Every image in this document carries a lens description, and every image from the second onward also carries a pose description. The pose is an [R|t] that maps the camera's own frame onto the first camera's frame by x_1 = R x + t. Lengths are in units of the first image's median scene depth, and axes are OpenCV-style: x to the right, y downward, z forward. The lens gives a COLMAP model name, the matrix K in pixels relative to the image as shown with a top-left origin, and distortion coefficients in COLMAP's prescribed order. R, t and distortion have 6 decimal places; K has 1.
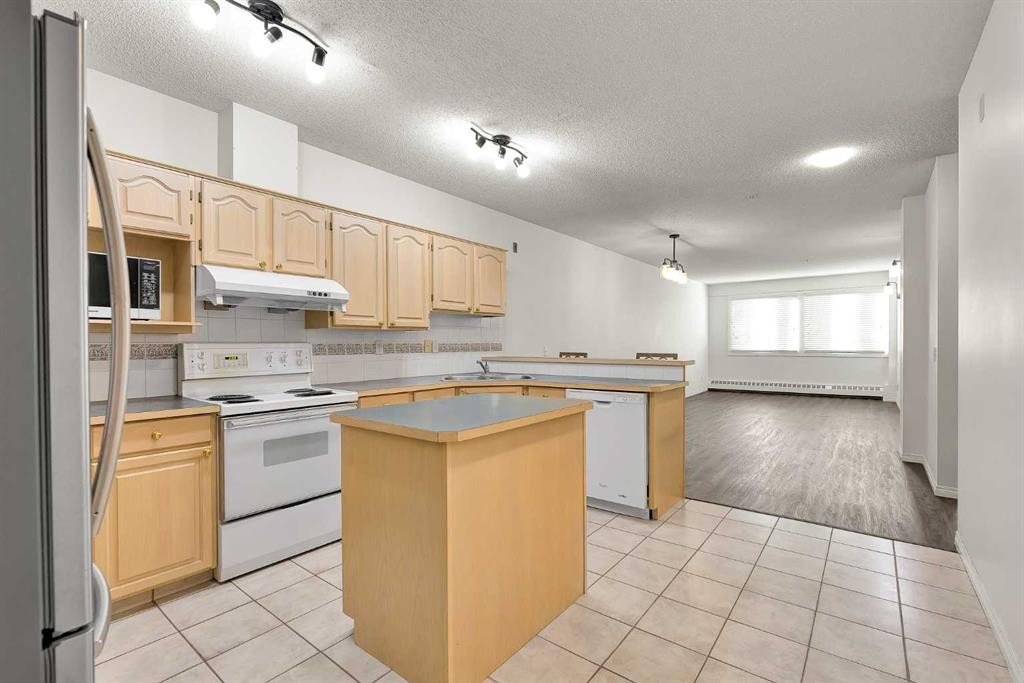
lens RADIAL K [[459.3, 0, 515.7], [0, 459.3, 349.0], [0, 0, 1]] dist [-0.003048, 0.000671]
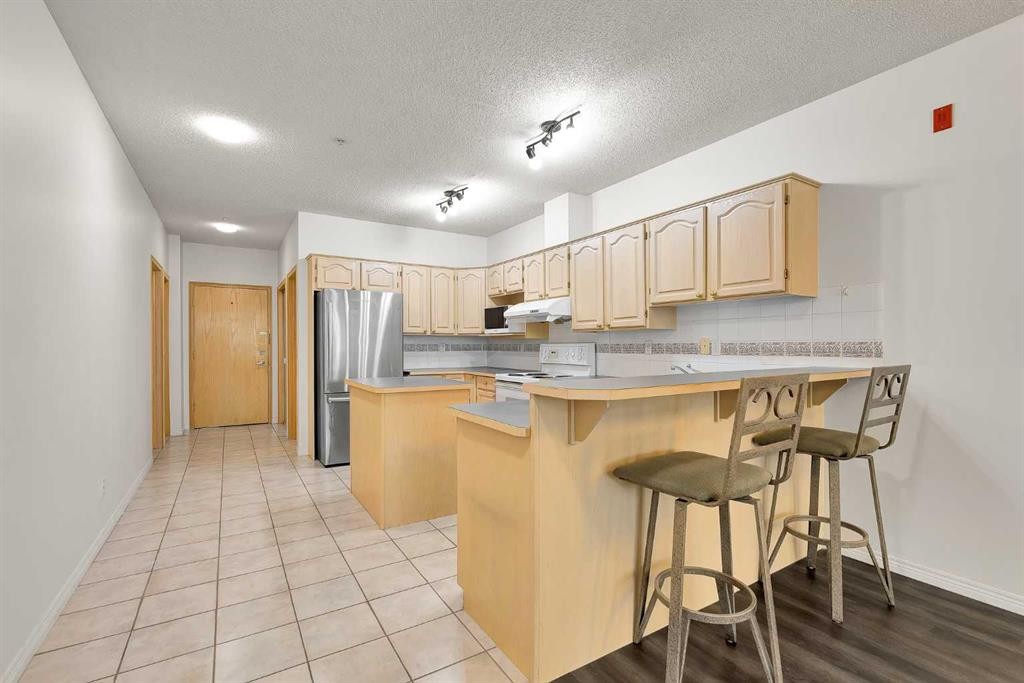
lens RADIAL K [[459.3, 0, 511.3], [0, 459.3, 348.4], [0, 0, 1]] dist [-0.003048, 0.000671]
pose [[-0.346981, 0.012237, -0.937792, 0.929040], [-0.005896, 0.999867, 0.015228, -0.017775], [0.937854, 0.010813, -0.346863, 1.323315]]
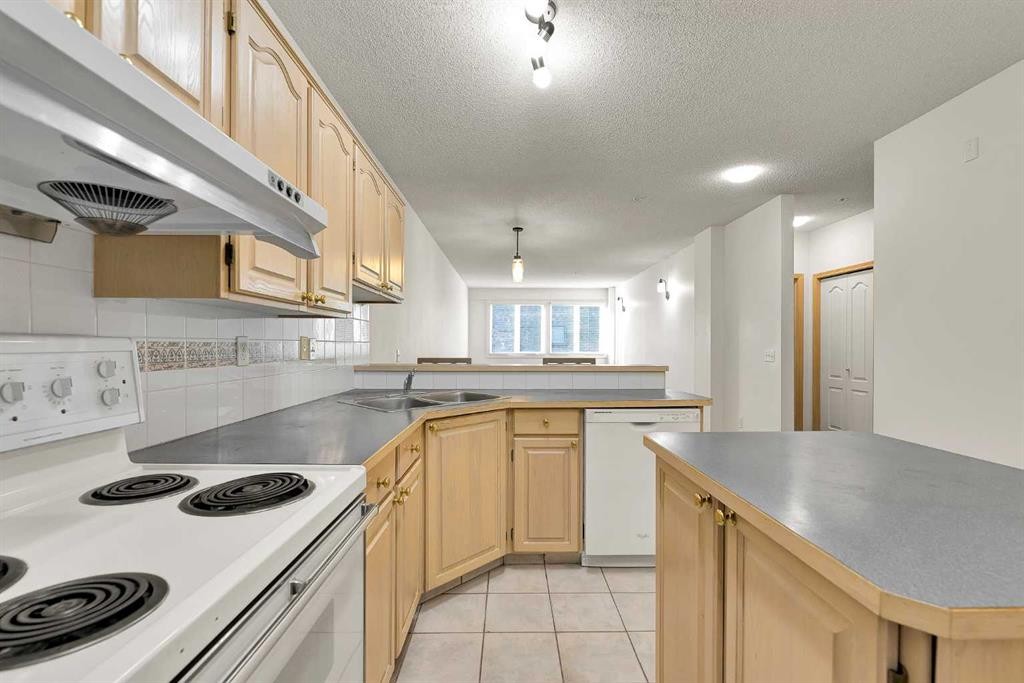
lens RADIAL K [[459.3, 0, 510.4], [0, 459.3, 346.2], [0, 0, 1]] dist [-0.003048, 0.000671]
pose [[0.780157, 0.005043, 0.625563, -0.463796], [0.004537, 0.999896, -0.013719, -0.000833], [-0.625567, 0.013541, 0.780053, 0.581707]]
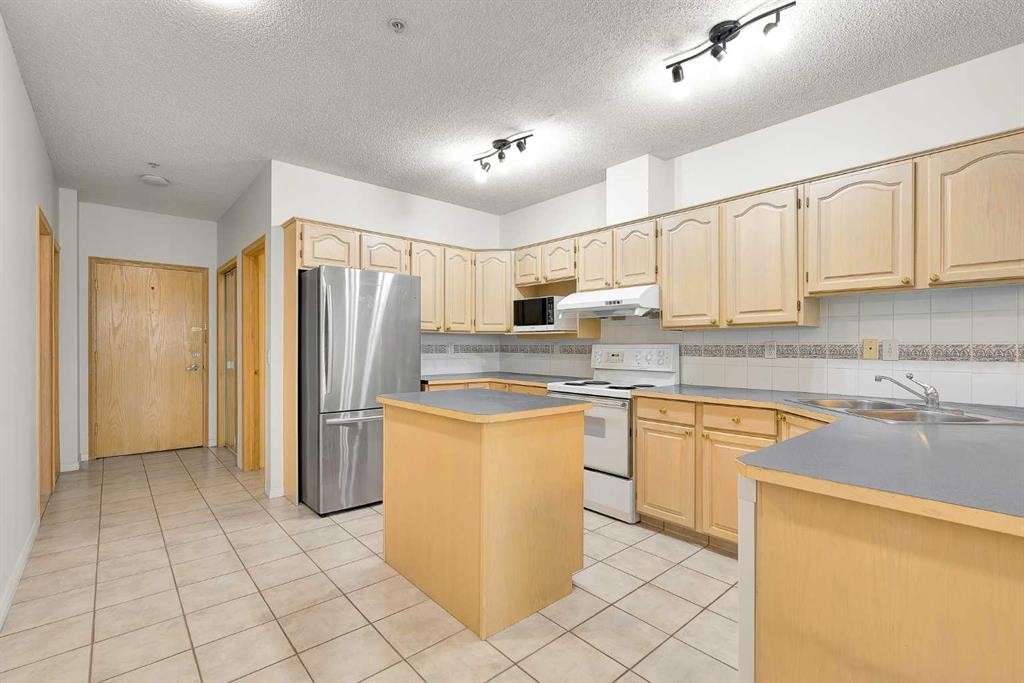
lens RADIAL K [[459.3, 0, 512.1], [0, 459.3, 348.1], [0, 0, 1]] dist [-0.003048, 0.000671]
pose [[-0.187320, 0.009640, -0.982252, 0.704324], [-0.011347, 0.999864, 0.011977, -0.012886], [0.982233, 0.013389, -0.187185, 0.878960]]
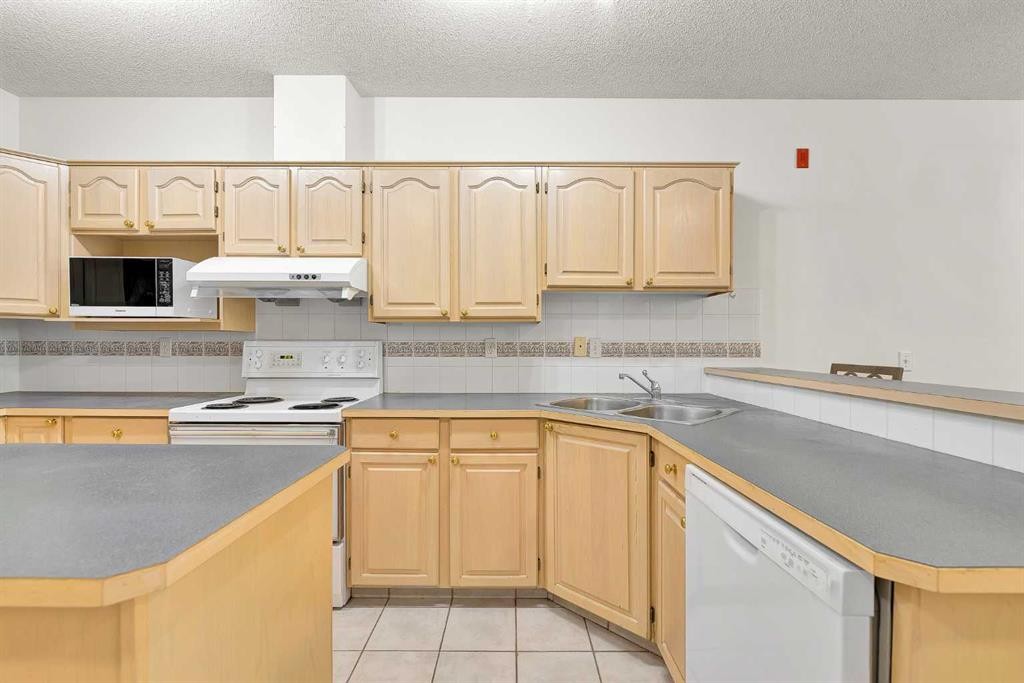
lens RADIAL K [[459.3, 0, 515.2], [0, 459.3, 346.9], [0, 0, 1]] dist [-0.003048, 0.000671]
pose [[0.614708, 0.010644, -0.788683, 0.357448], [-0.014499, 0.999892, 0.002194, -0.008589], [0.788621, 0.010086, 0.614796, 0.733303]]
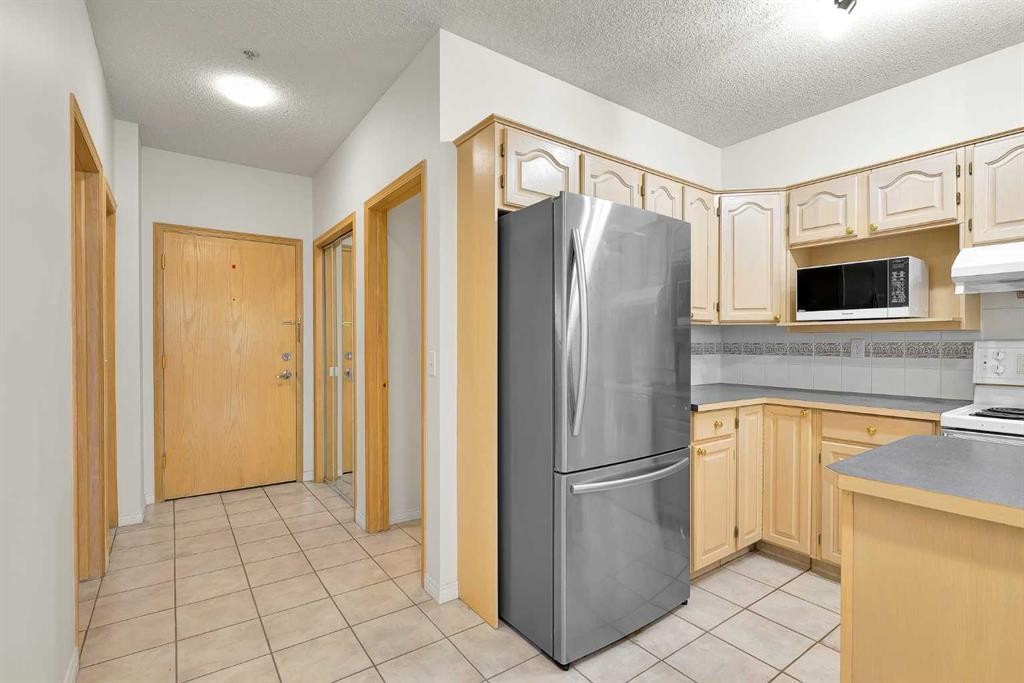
lens RADIAL K [[459.3, 0, 517.0], [0, 459.3, 350.3], [0, 0, 1]] dist [-0.003048, 0.000671]
pose [[-0.269598, 0.017834, -0.962808, 0.295676], [-0.007383, 0.999761, 0.020586, -0.004991], [0.962945, 0.012658, -0.269402, 0.345699]]
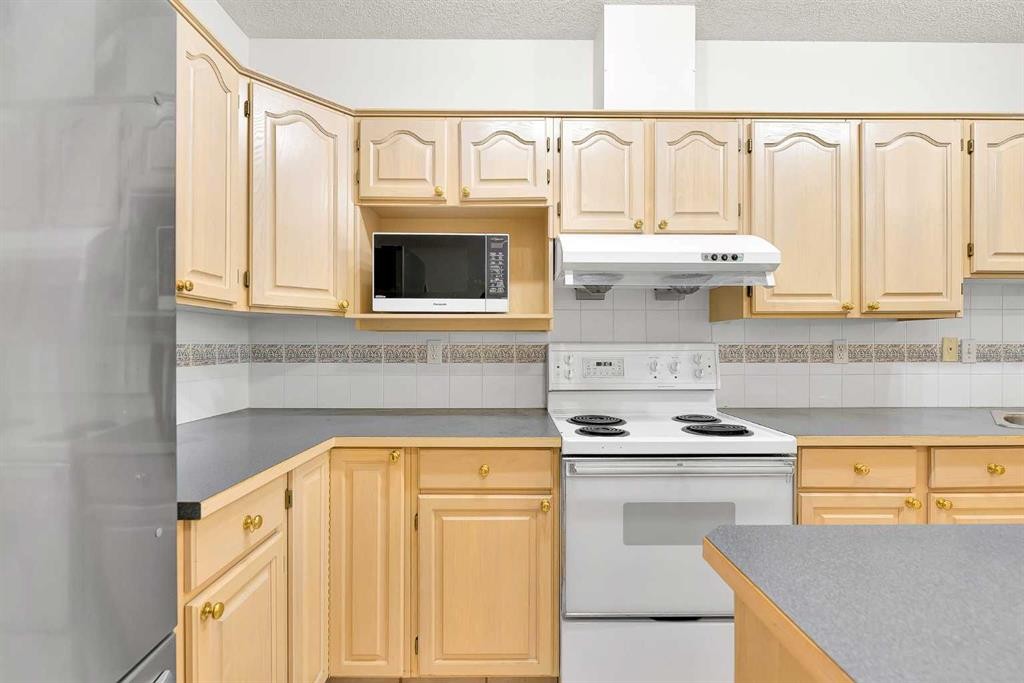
lens RADIAL K [[459.3, 0, 511.9], [0, 459.3, 345.8], [0, 0, 1]] dist [-0.003048, 0.000671]
pose [[0.625071, 0.002291, -0.780565, -0.132222], [-0.010987, 0.999922, -0.005864, -0.002707], [0.780491, 0.012242, 0.625048, 0.398365]]
